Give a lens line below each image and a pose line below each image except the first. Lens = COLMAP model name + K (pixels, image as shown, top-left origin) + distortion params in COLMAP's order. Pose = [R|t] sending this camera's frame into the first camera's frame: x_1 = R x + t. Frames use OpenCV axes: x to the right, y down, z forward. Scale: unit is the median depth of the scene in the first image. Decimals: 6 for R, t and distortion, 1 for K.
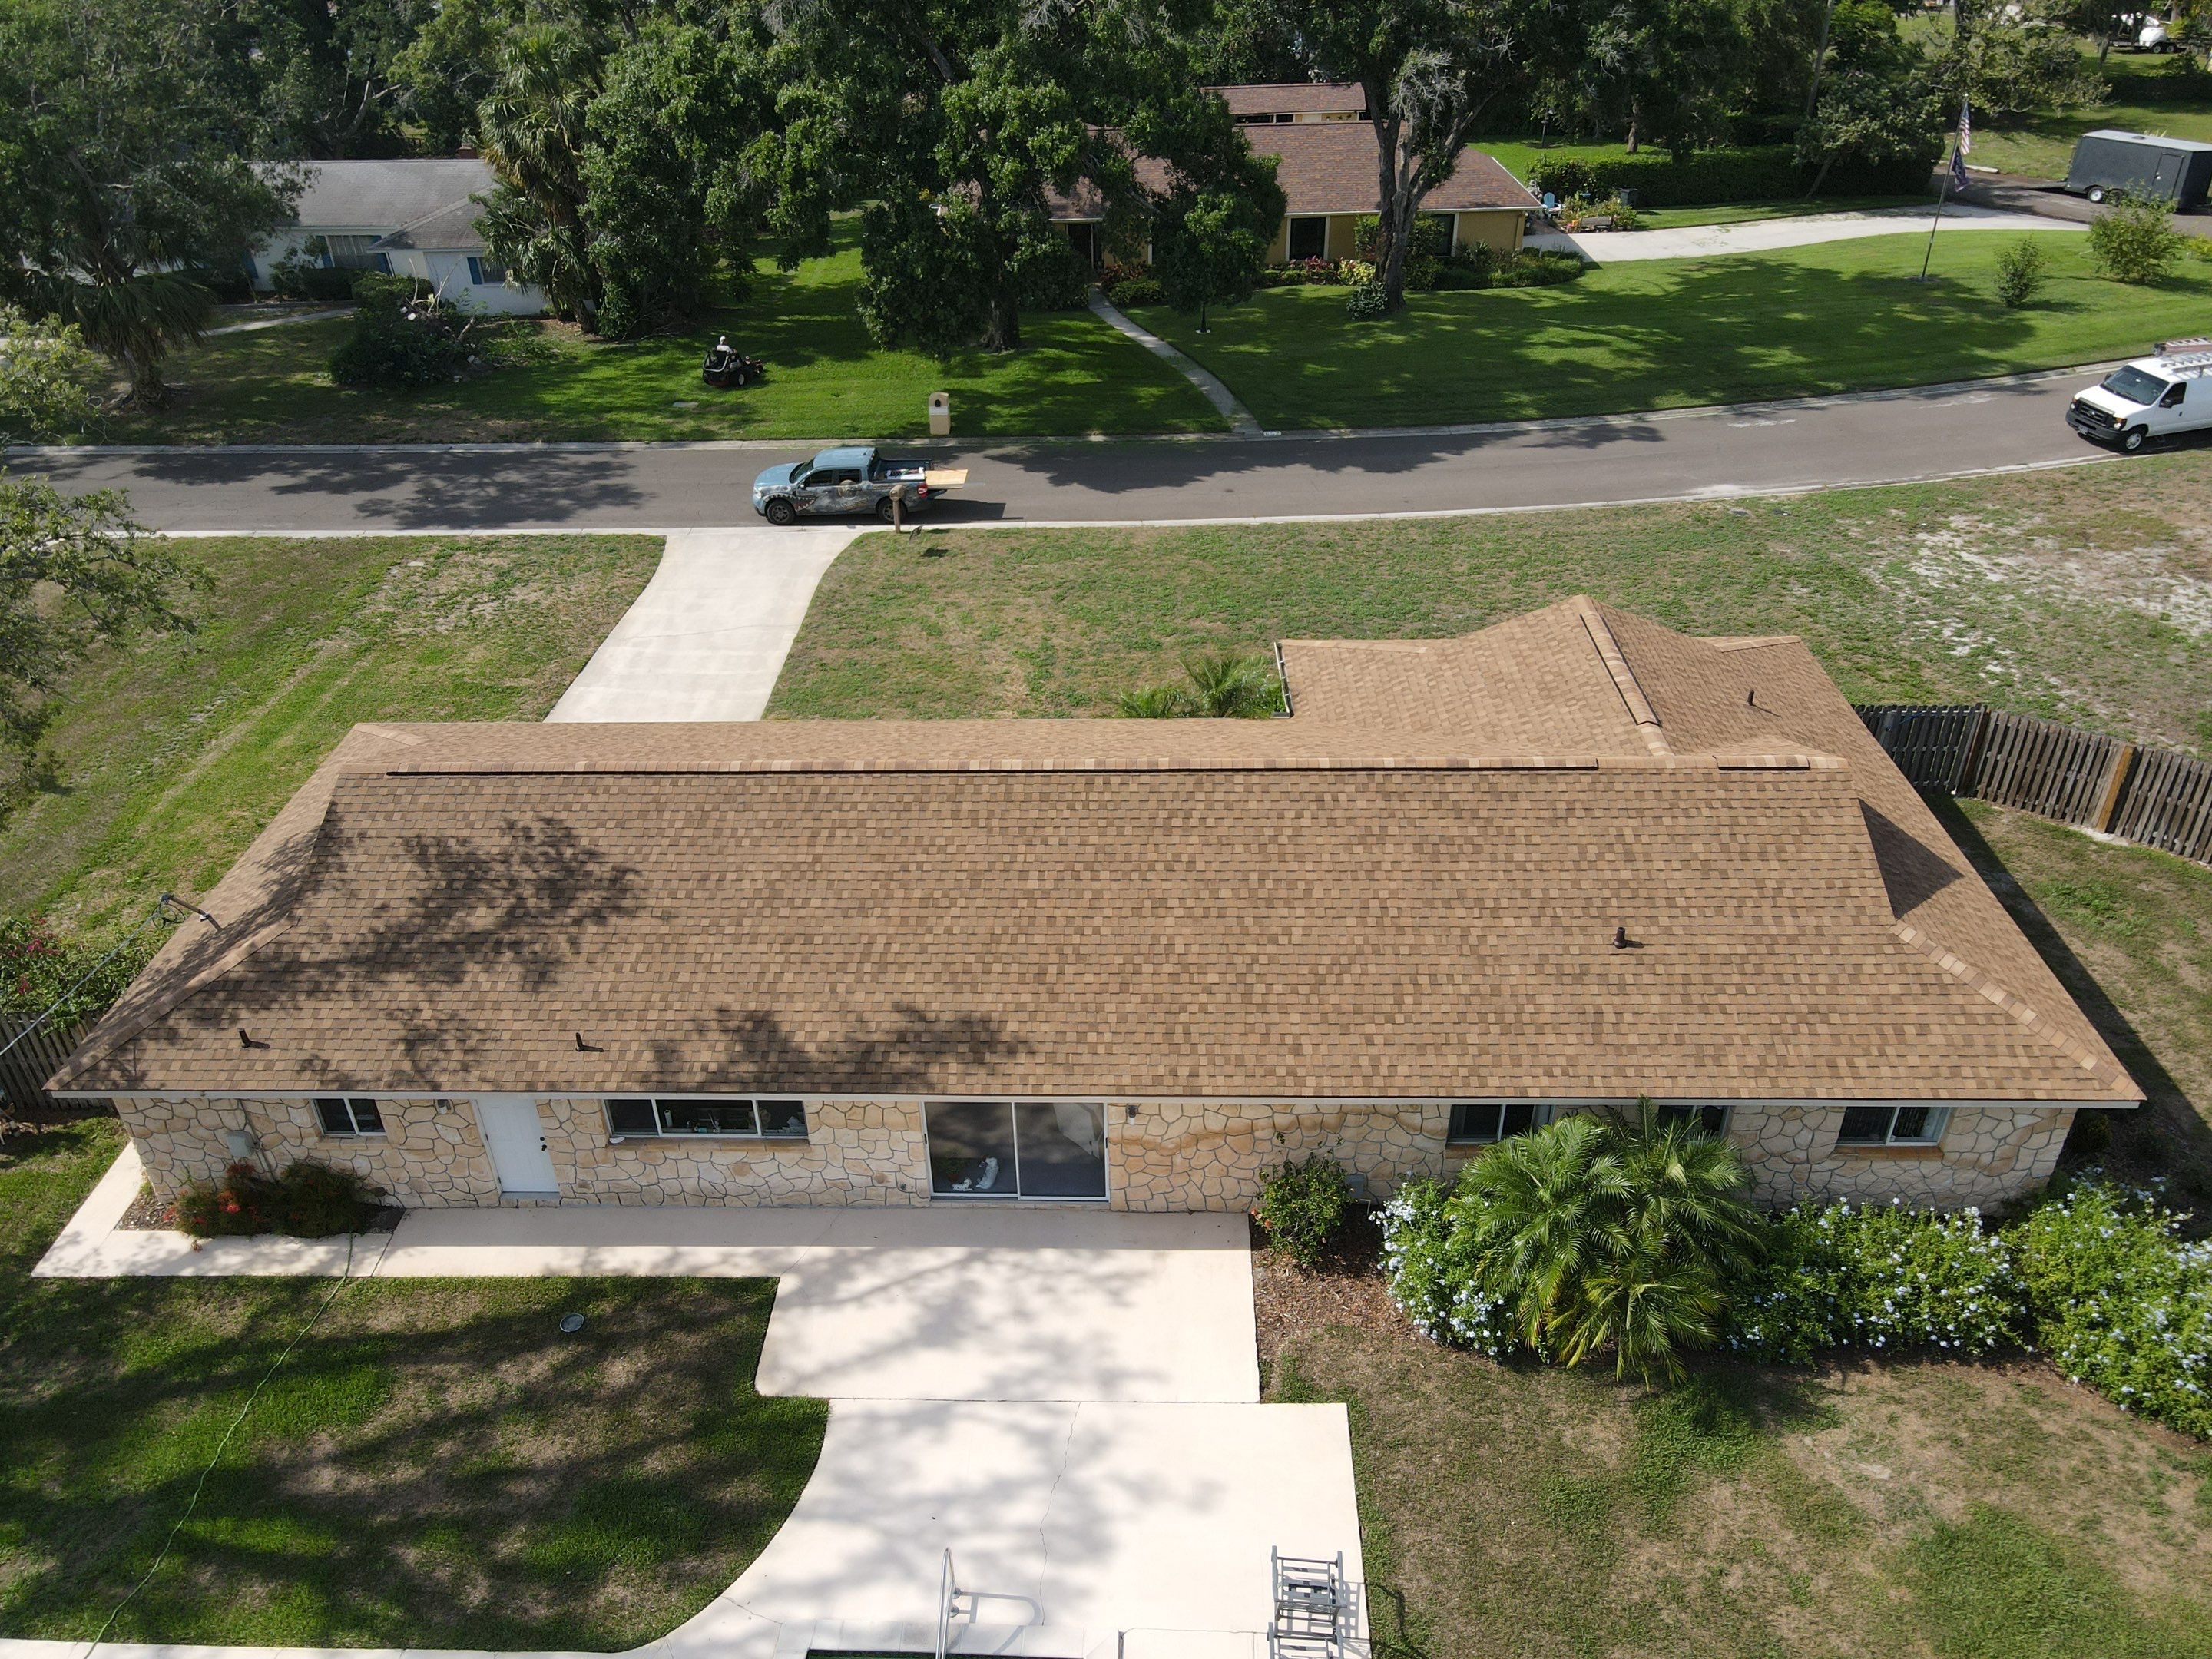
lens RADIAL K [[1623.8, 0, 1080.6], [0, 1623.8, 808.7], [0, 0, 1]] dist [0.005488, 0.011745]
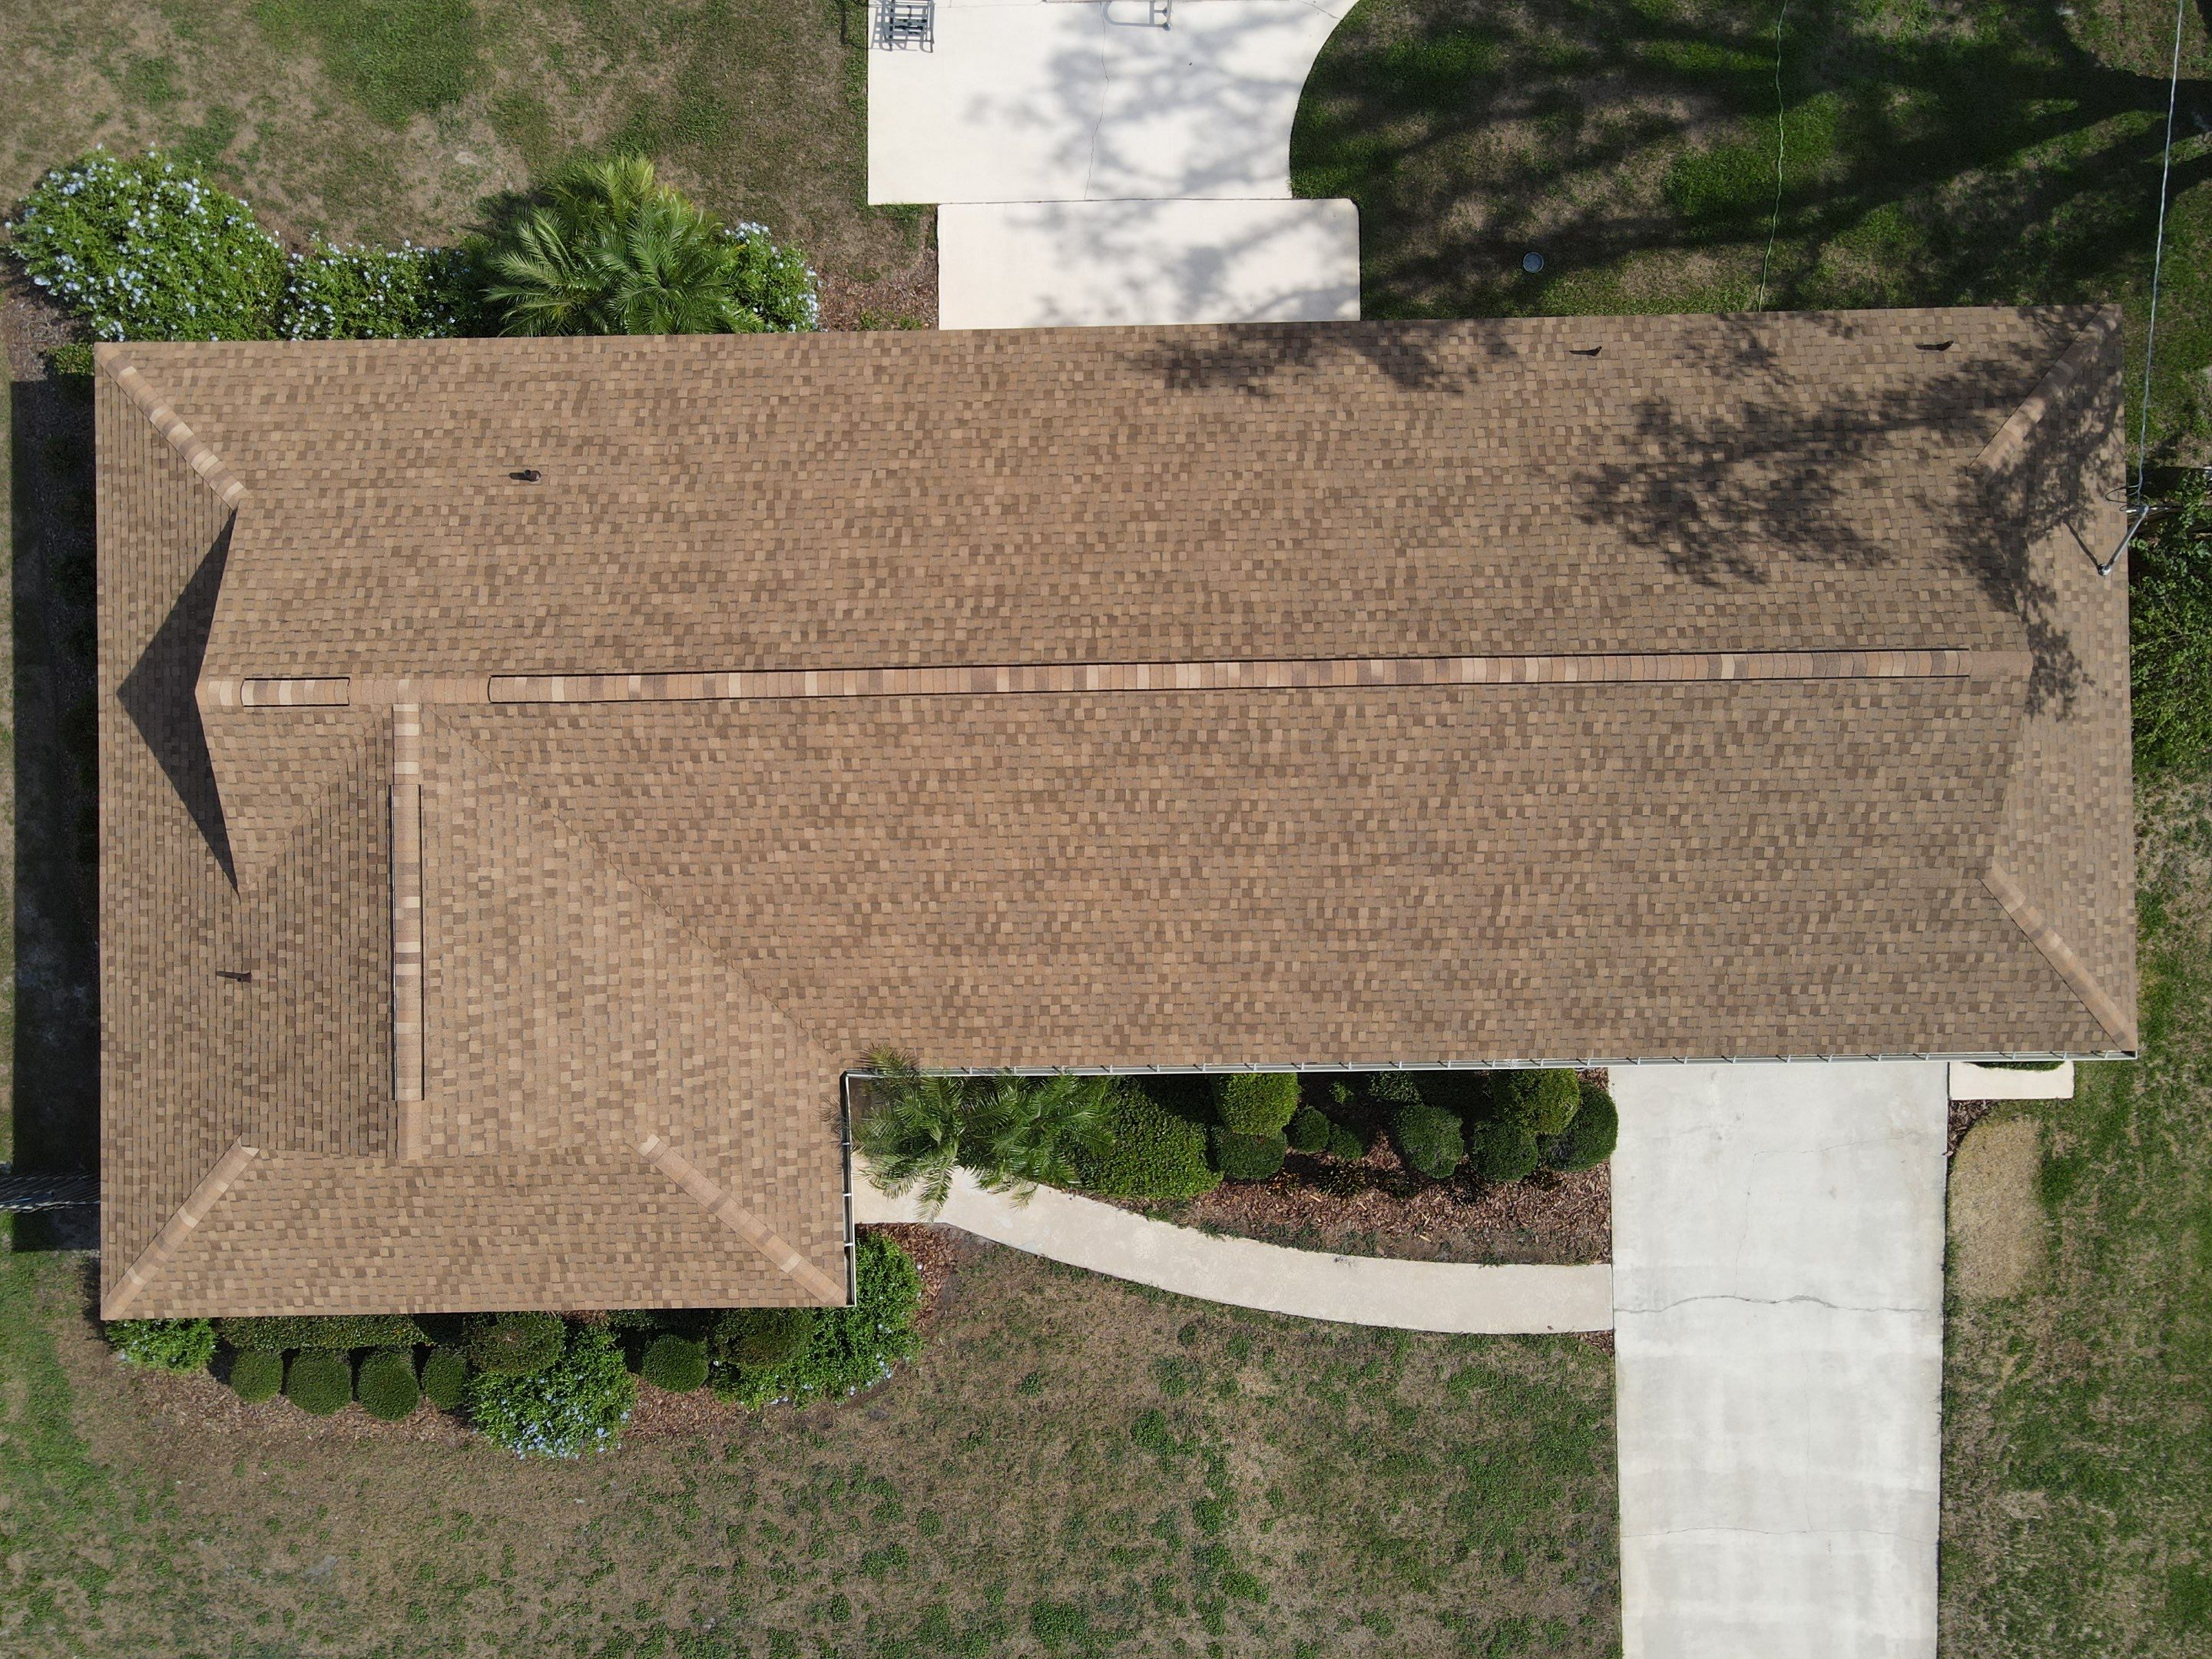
lens RADIAL K [[1623.8, 0, 1073.4], [0, 1623.8, 815.7], [0, 0, 1]] dist [0.005488, 0.011745]
pose [[-0.997933, 0.053547, 0.035518, -0.010041], [0.002415, -0.521115, 0.853483, -0.834473], [0.064210, 0.851805, 0.519908, 0.690513]]
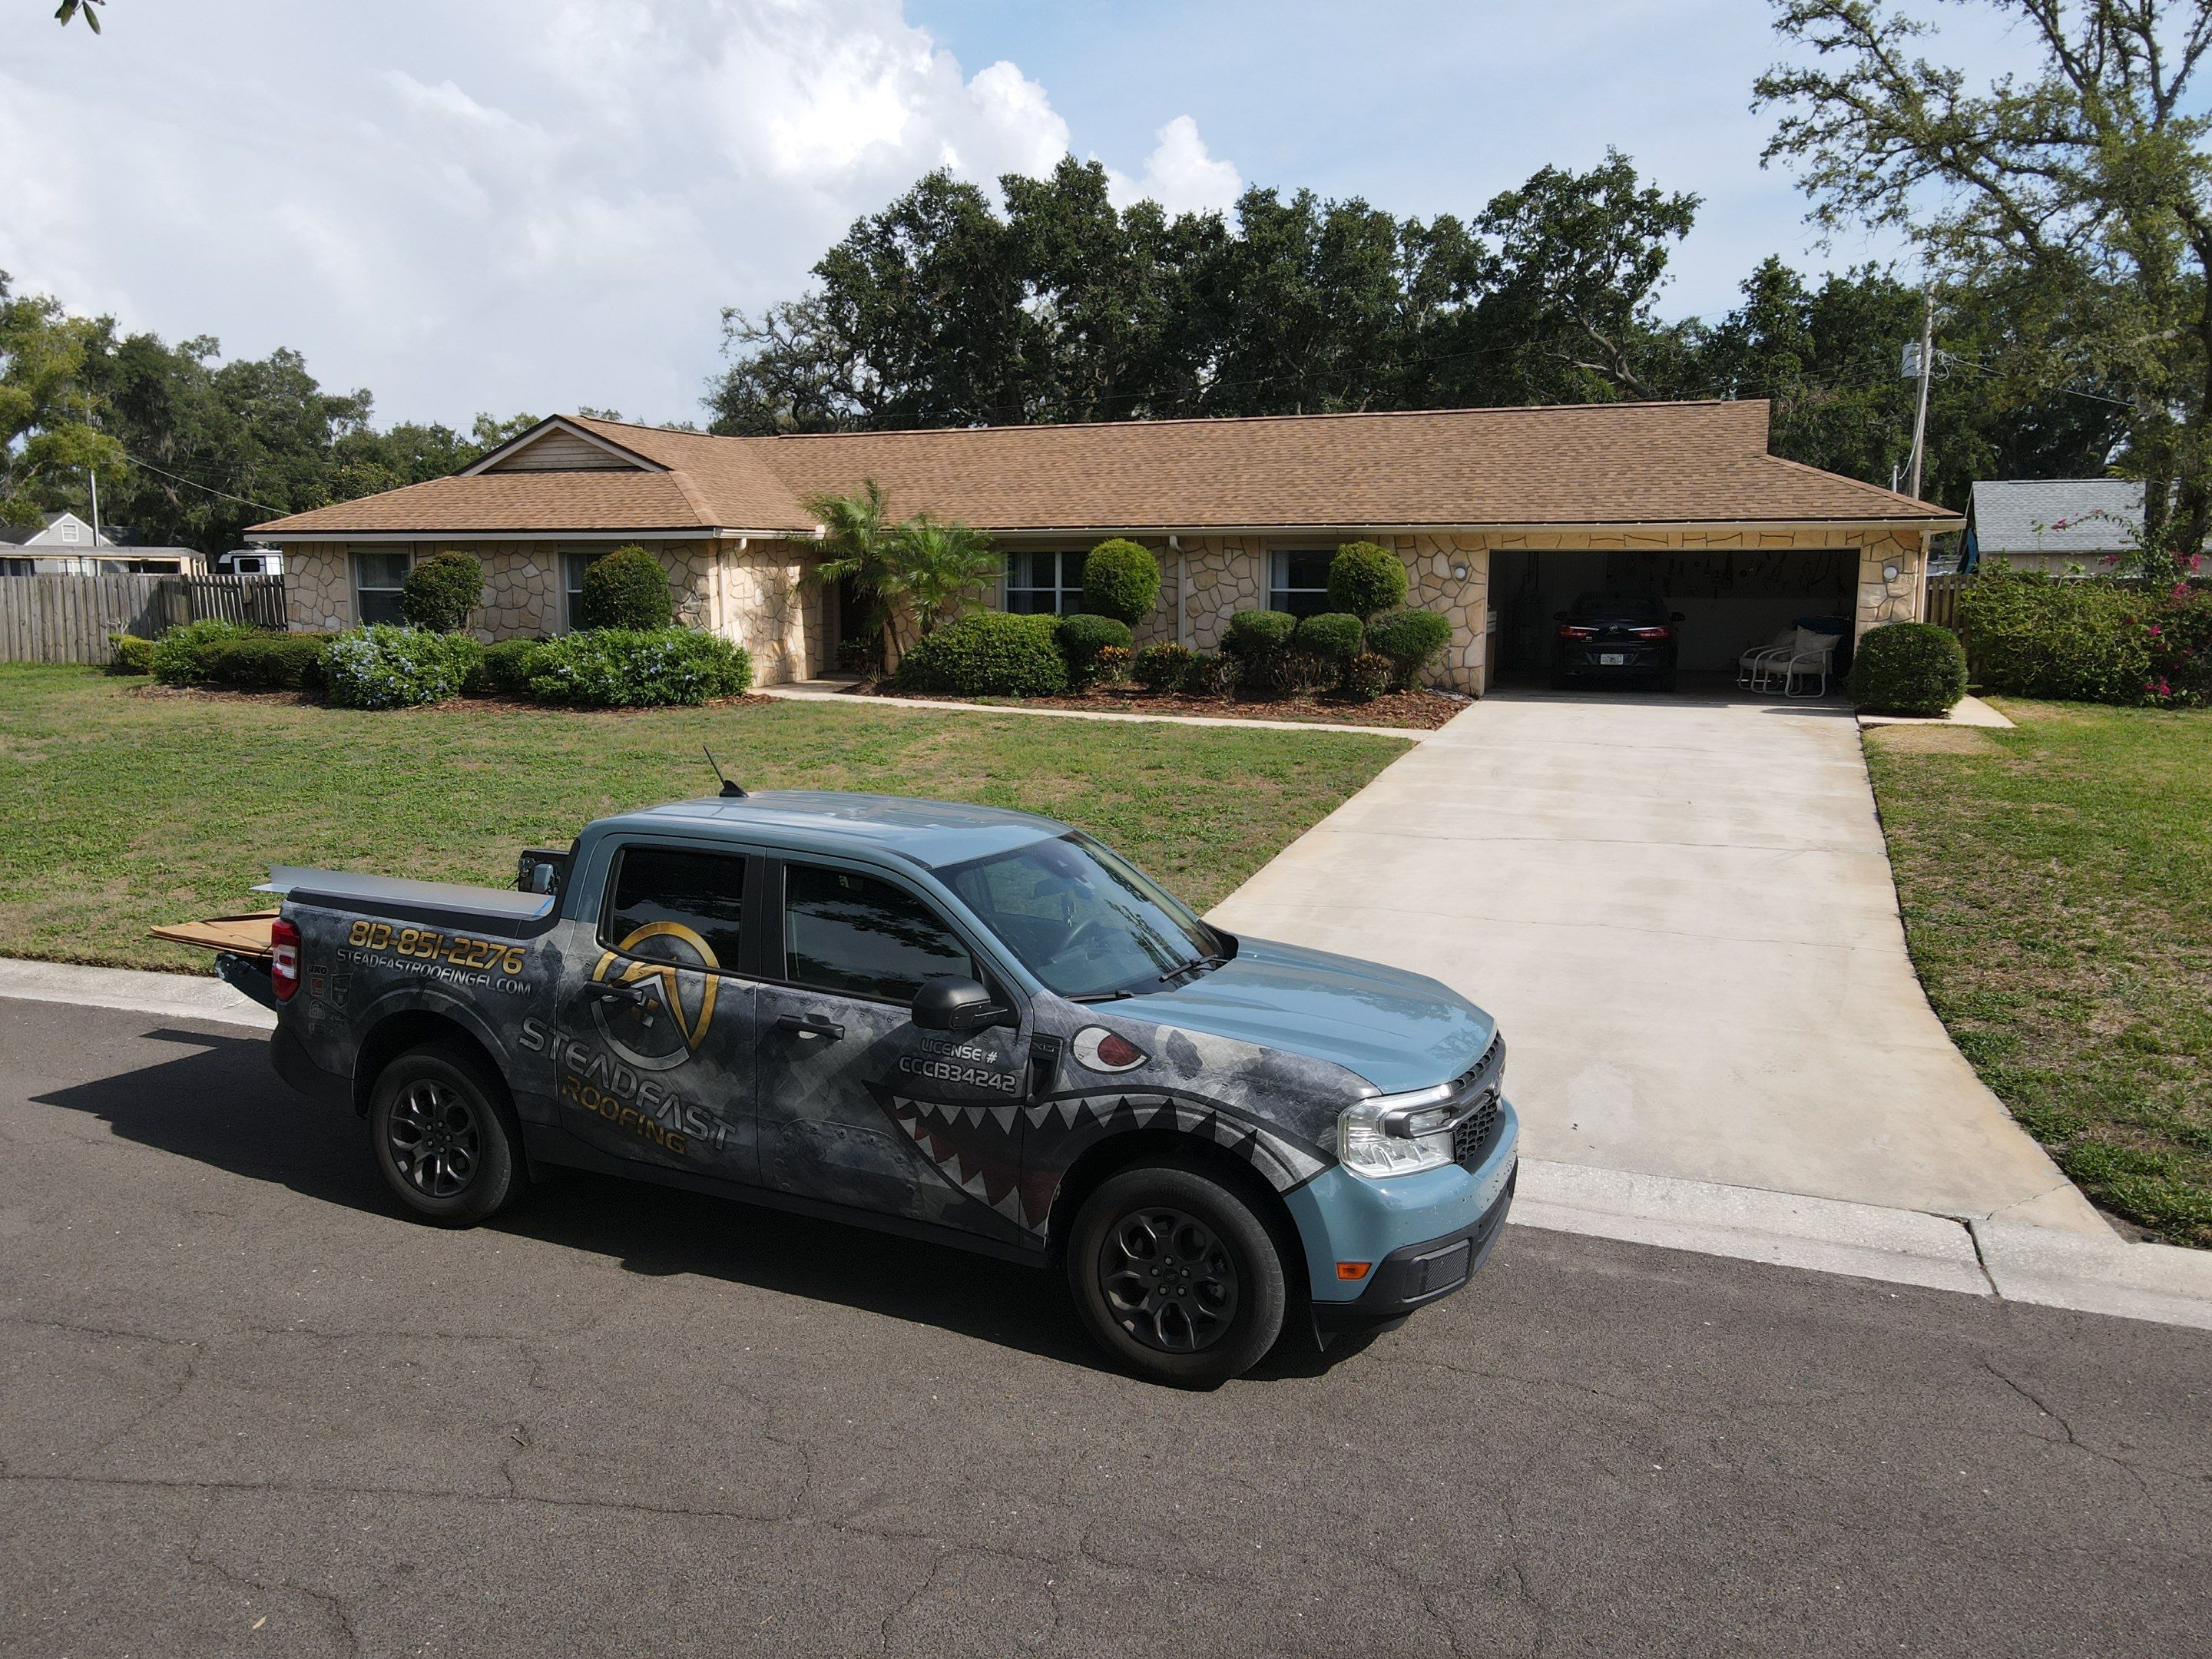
lens RADIAL K [[1623.8, 0, 1068.5], [0, 1623.8, 845.4], [0, 0, 1]] dist [0.005488, 0.011745]
pose [[-0.936537, -0.033466, 0.348967, -0.451225], [0.206536, 0.751663, 0.626374, -0.637572], [-0.283268, 0.658697, -0.697049, 2.309625]]
